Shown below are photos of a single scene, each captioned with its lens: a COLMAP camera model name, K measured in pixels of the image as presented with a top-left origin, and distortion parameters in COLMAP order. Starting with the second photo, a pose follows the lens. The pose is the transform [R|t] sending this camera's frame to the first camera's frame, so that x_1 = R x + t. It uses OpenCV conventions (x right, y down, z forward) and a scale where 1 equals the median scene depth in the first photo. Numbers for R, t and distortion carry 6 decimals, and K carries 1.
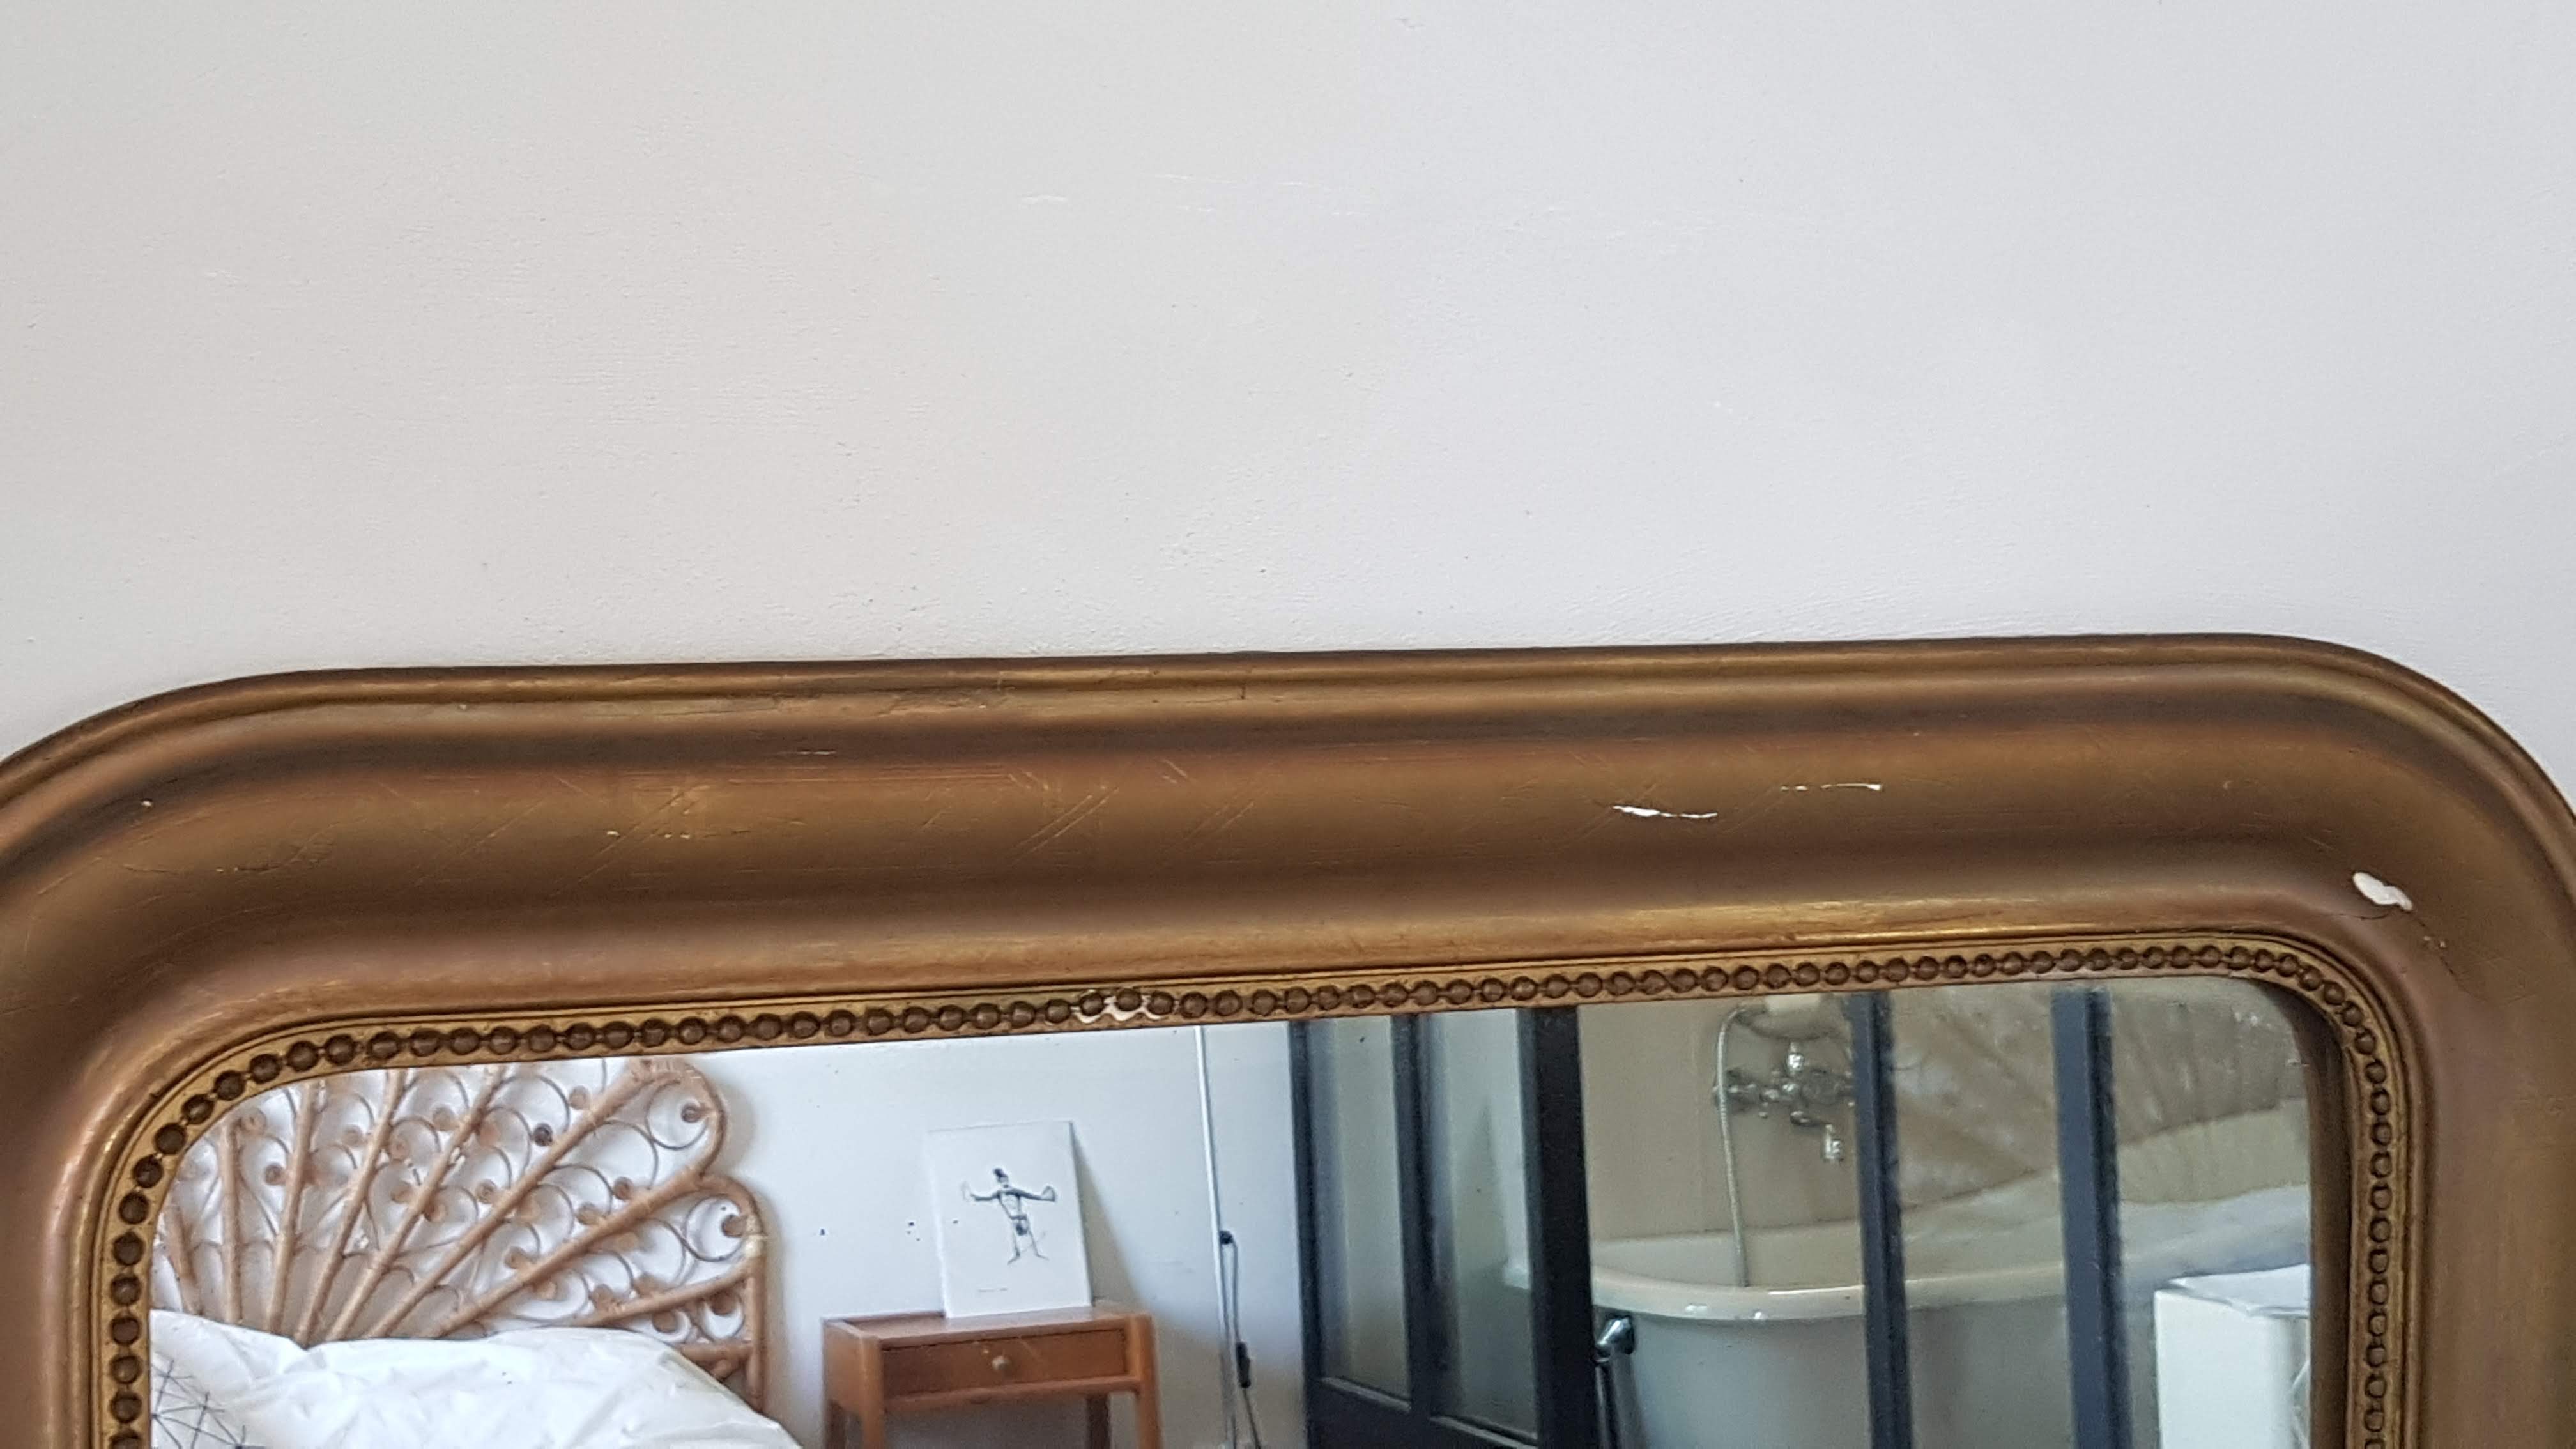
lens RADIAL K [[3760.3, 0, 1184.6], [0, 3760.3, 600.8], [0, 0, 1]] dist [0.144079, -0.313329]
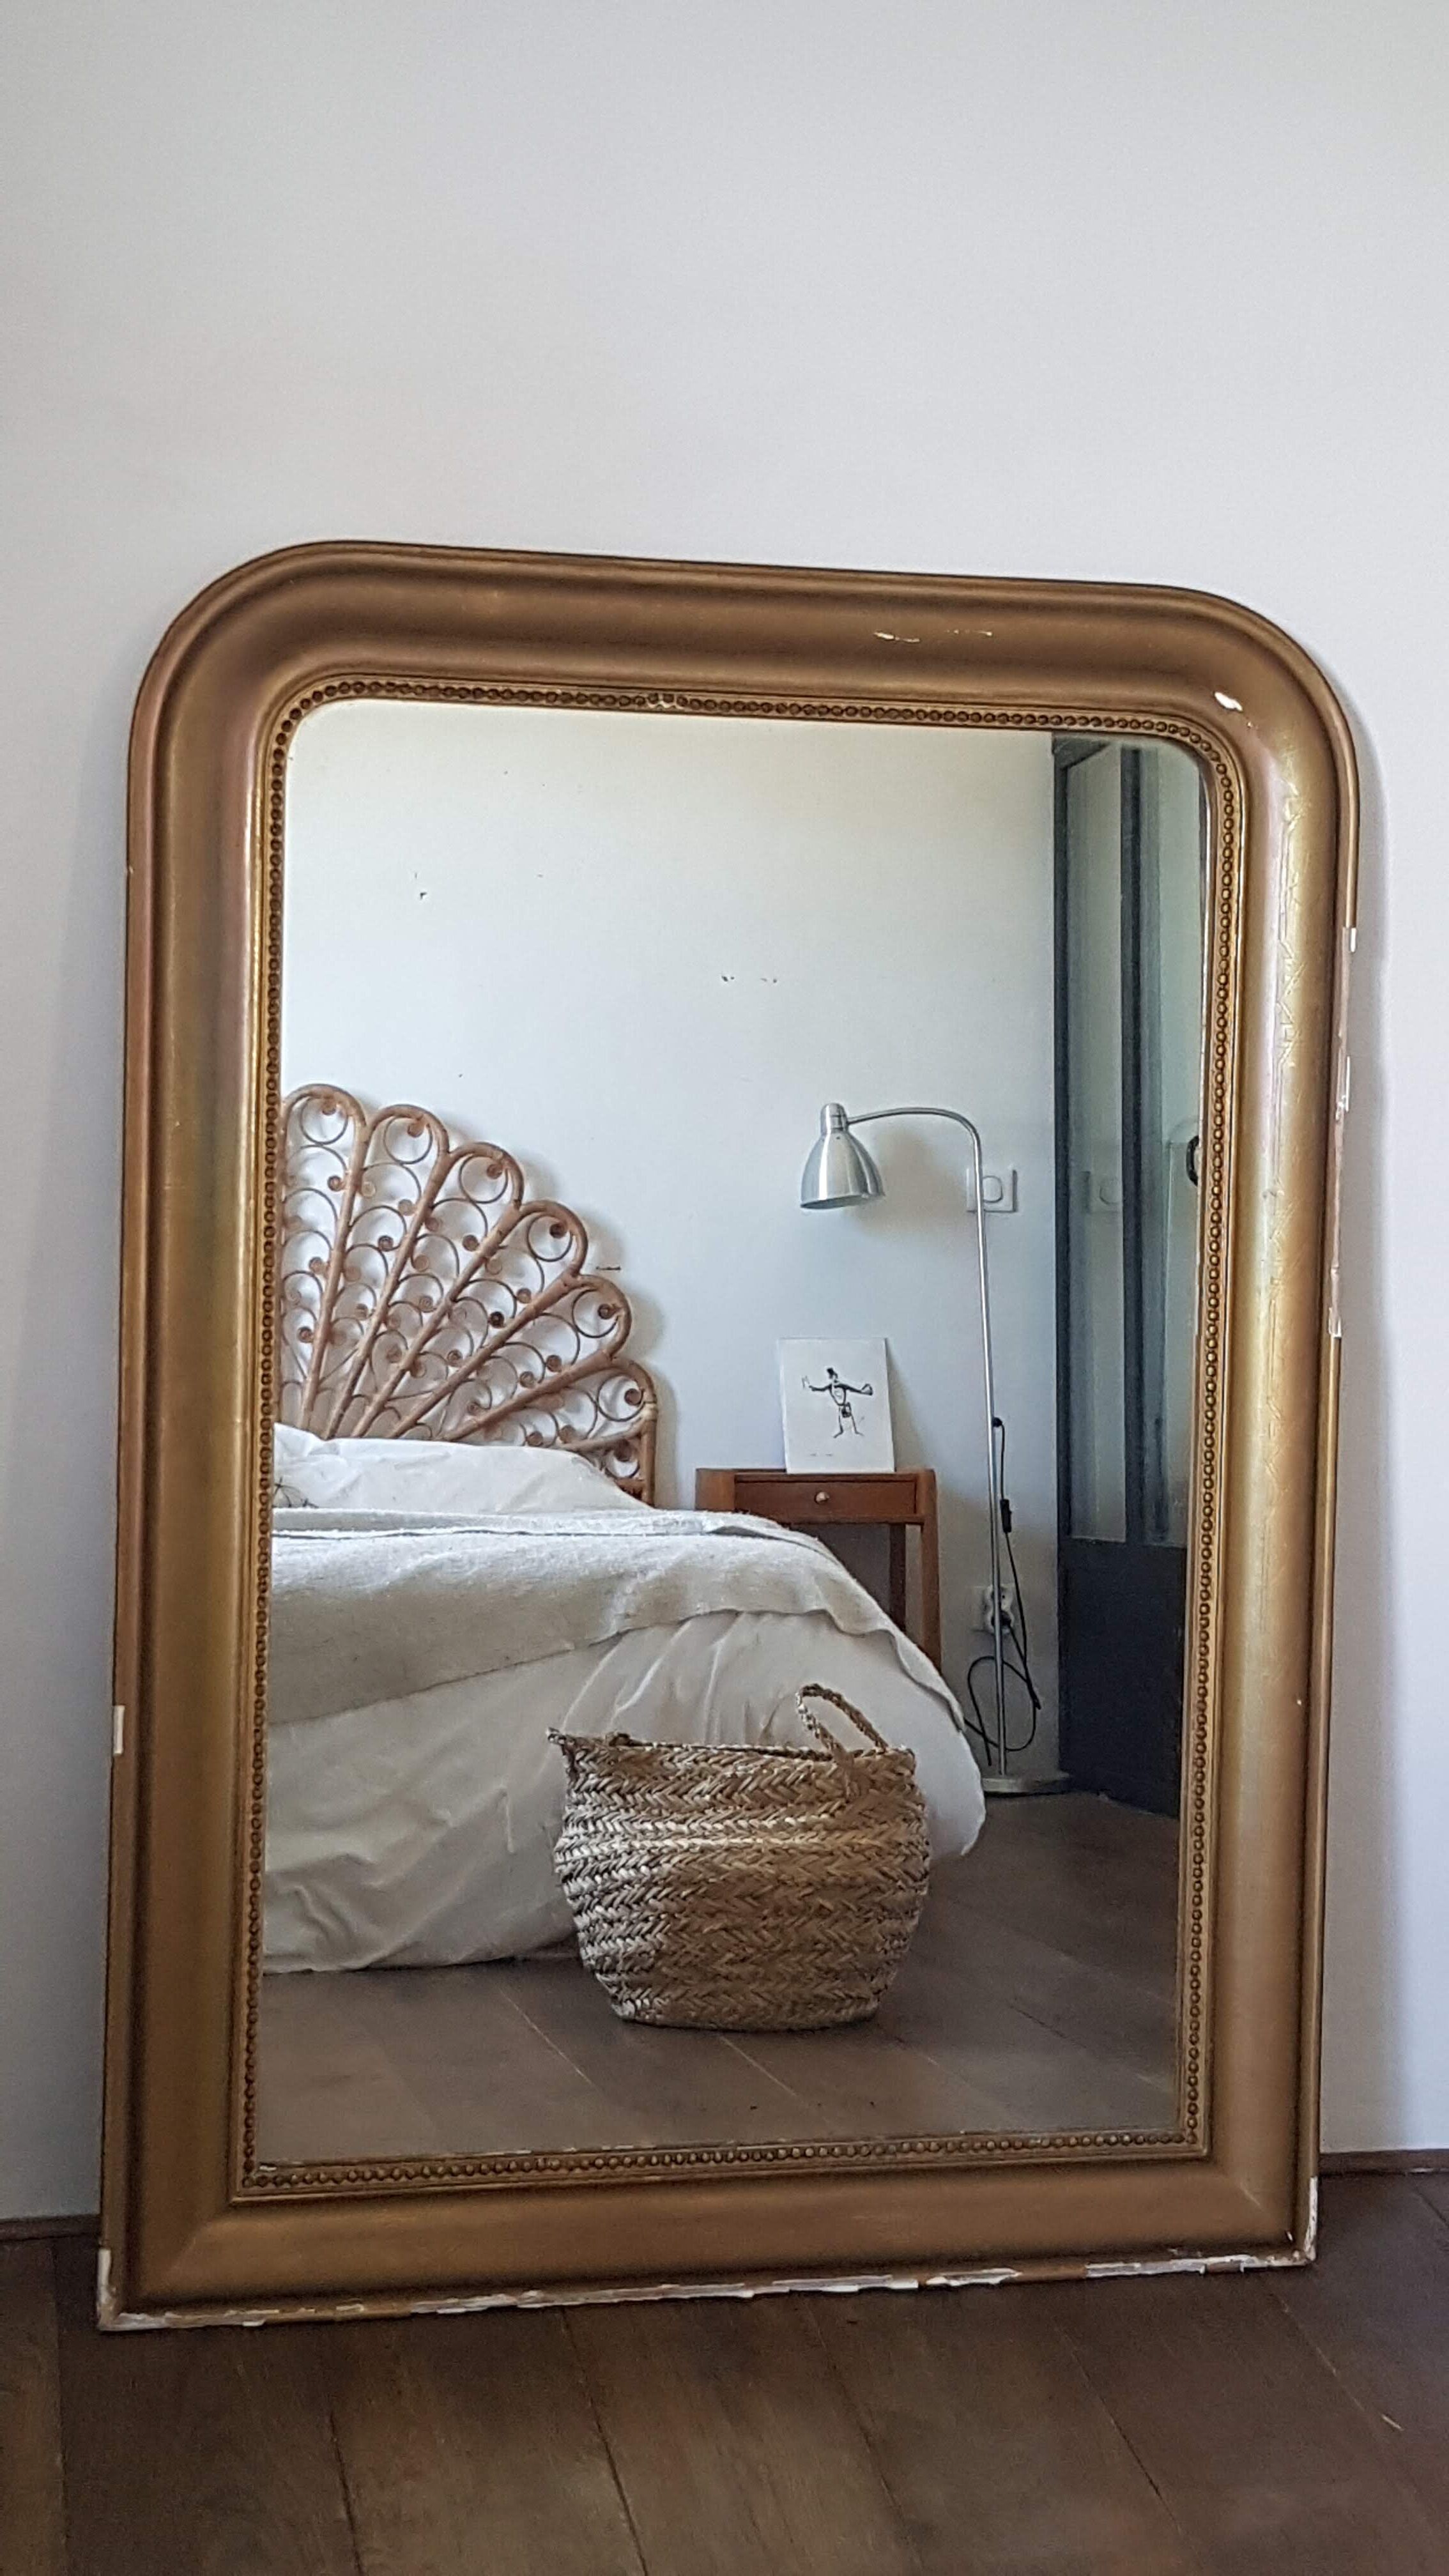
lens RADIAL K [[3760.3, 0, 780.4], [0, 3760.3, 1049.1], [0, 0, 1]] dist [0.144079, -0.313329]
pose [[0.993463, 0.024371, -0.111525, 0.082719], [-0.030417, 0.998140, -0.052833, 0.112935], [0.110030, 0.055880, 0.992356, -0.350438]]
